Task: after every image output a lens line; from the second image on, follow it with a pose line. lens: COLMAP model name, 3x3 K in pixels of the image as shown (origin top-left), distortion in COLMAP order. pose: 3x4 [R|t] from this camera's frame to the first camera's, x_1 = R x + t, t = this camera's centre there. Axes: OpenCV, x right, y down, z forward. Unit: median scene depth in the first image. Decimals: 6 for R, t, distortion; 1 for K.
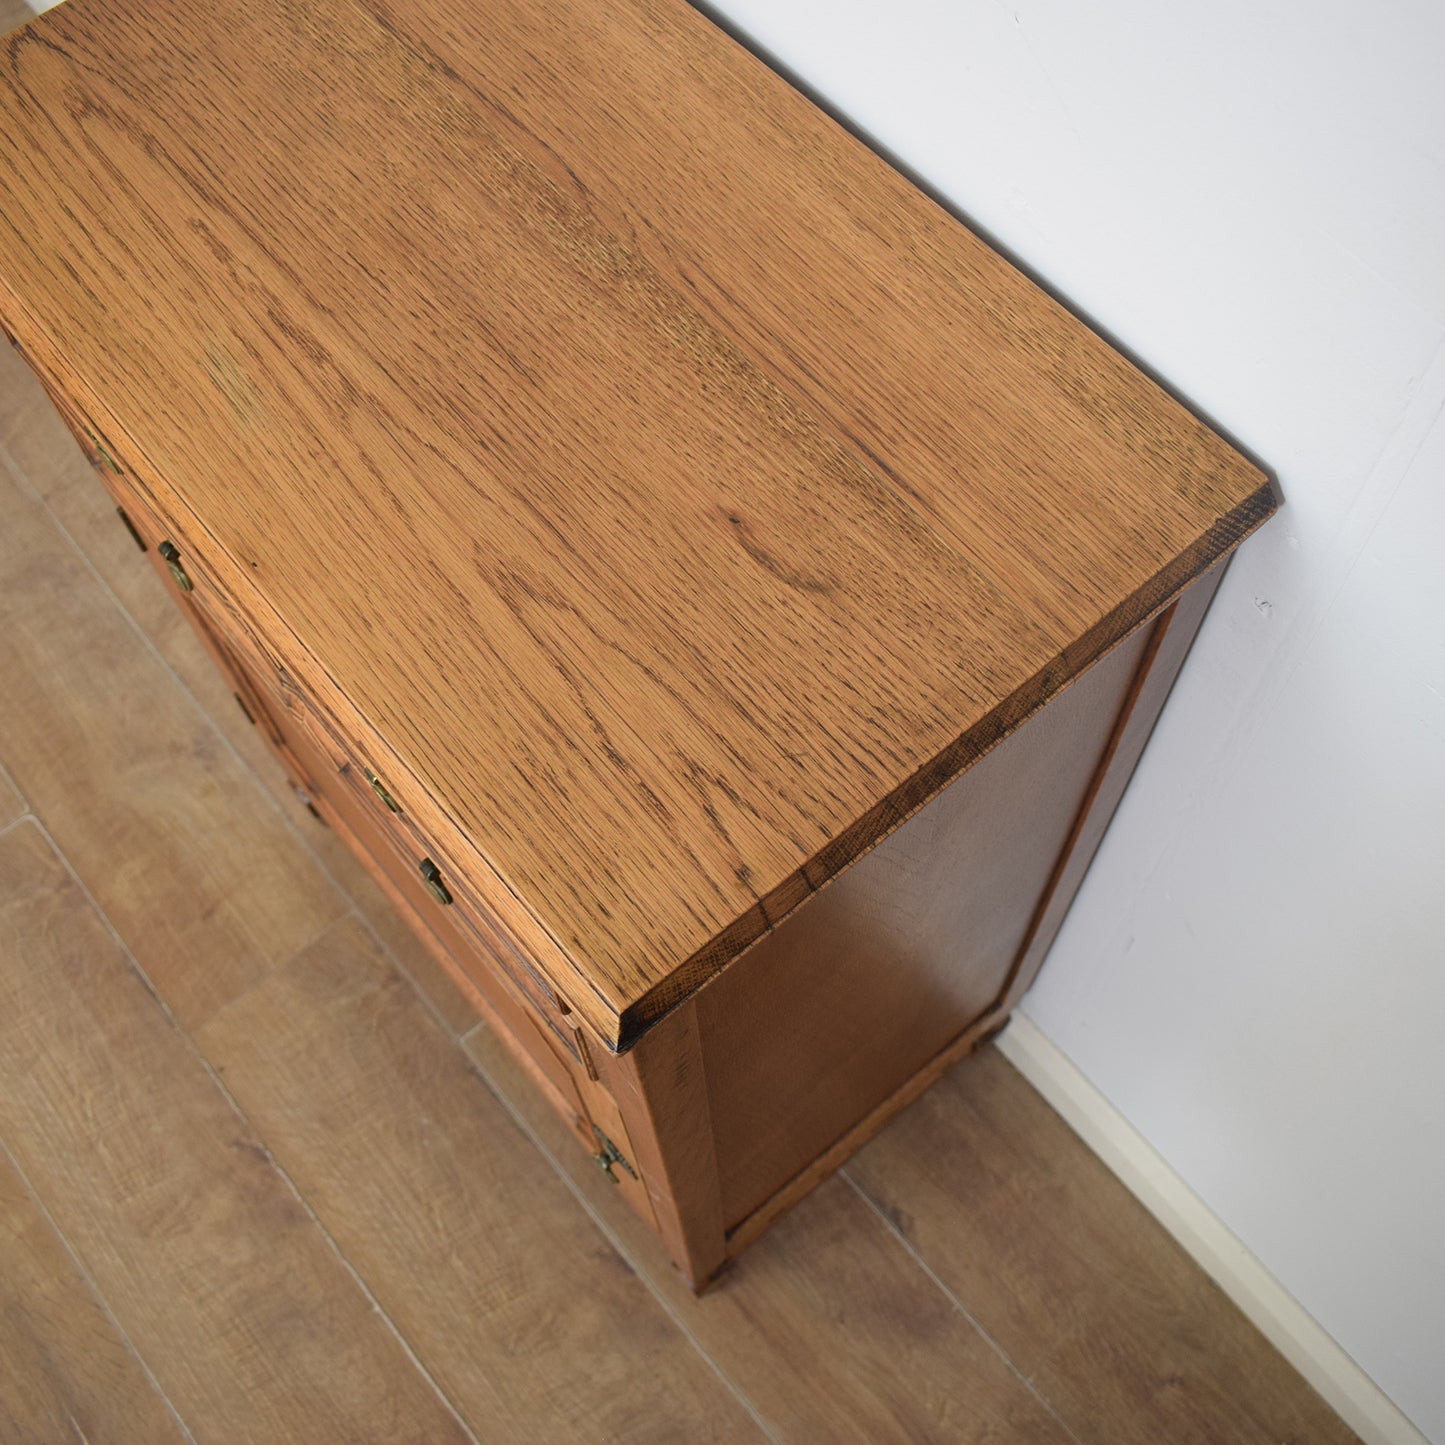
lens RADIAL K [[1698.0, 0, 722.5], [0, 1698.0, 722.5], [0, 0, 1]] dist [-0.099677, 0.010117]
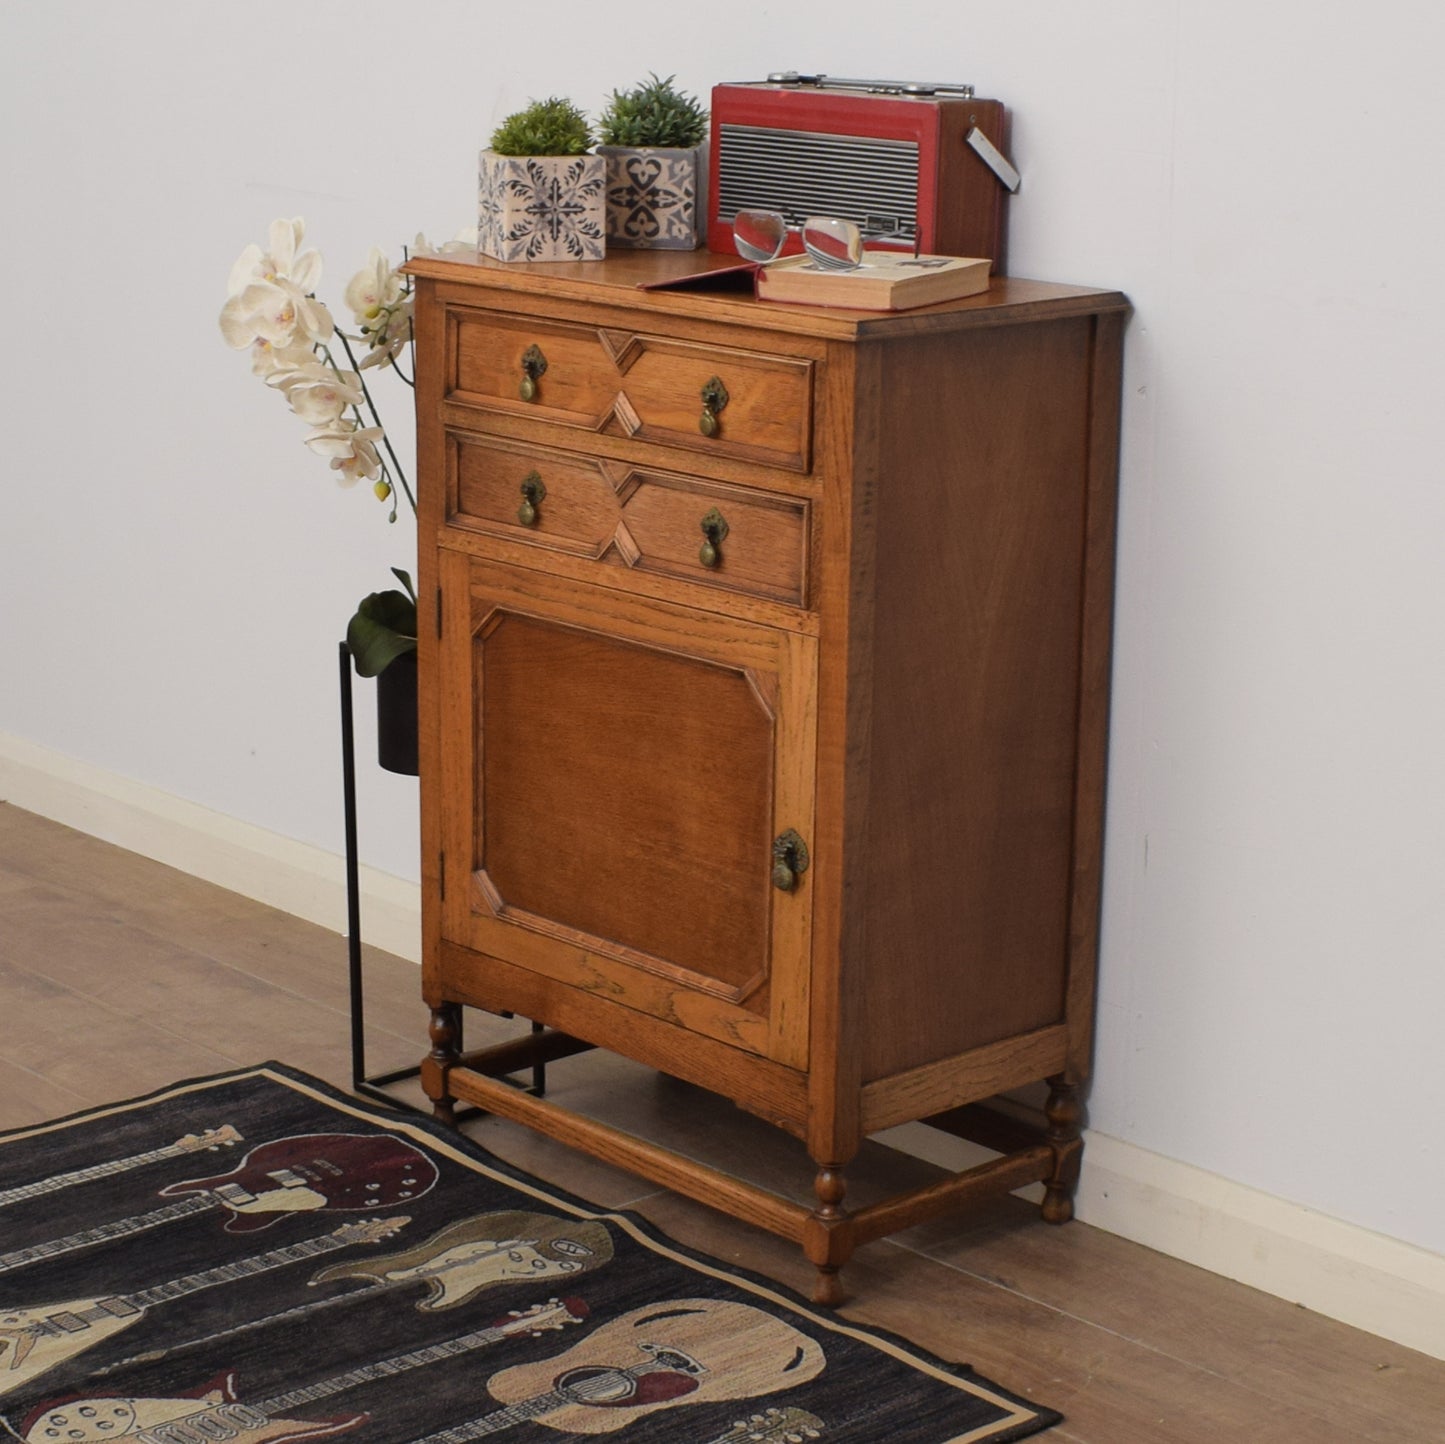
lens RADIAL K [[3548.9, 0, 603.2], [0, 3548.9, 773.6], [0, 0, 1]] dist [-0.058776, -0.147192]
pose [[0.999257, 0.022635, 0.031202, -0.234992], [0.008682, 0.656491, -0.754284, 1.829420], [-0.037557, 0.753994, 0.655806, -0.745495]]
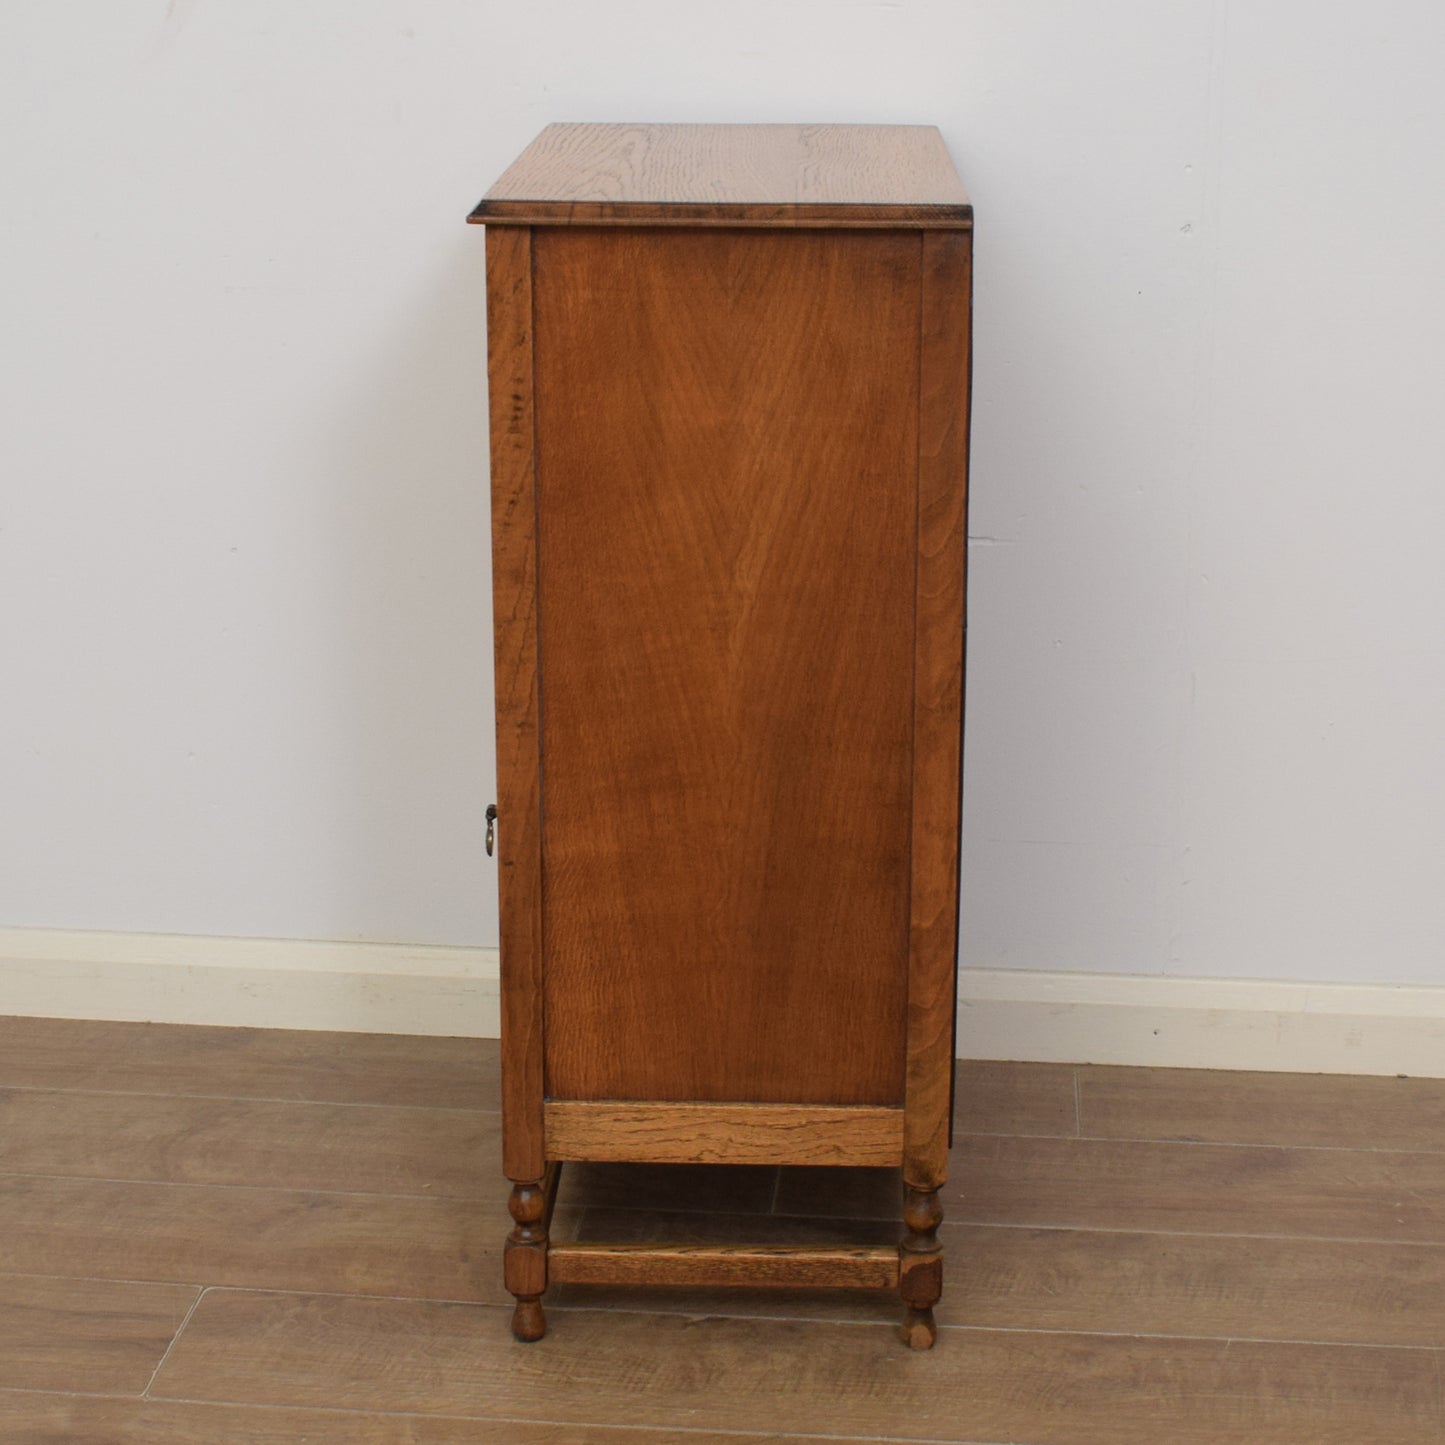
lens RADIAL K [[2996.5, 0, 722.5], [0, 2996.5, 722.5], [0, 0, 1]] dist [-0.053792, -0.229276]
pose [[0.708117, -0.174573, 0.684174, -1.391145], [0.625011, 0.605799, -0.492309, 0.903919], [-0.328528, 0.776229, 0.538086, -0.139285]]
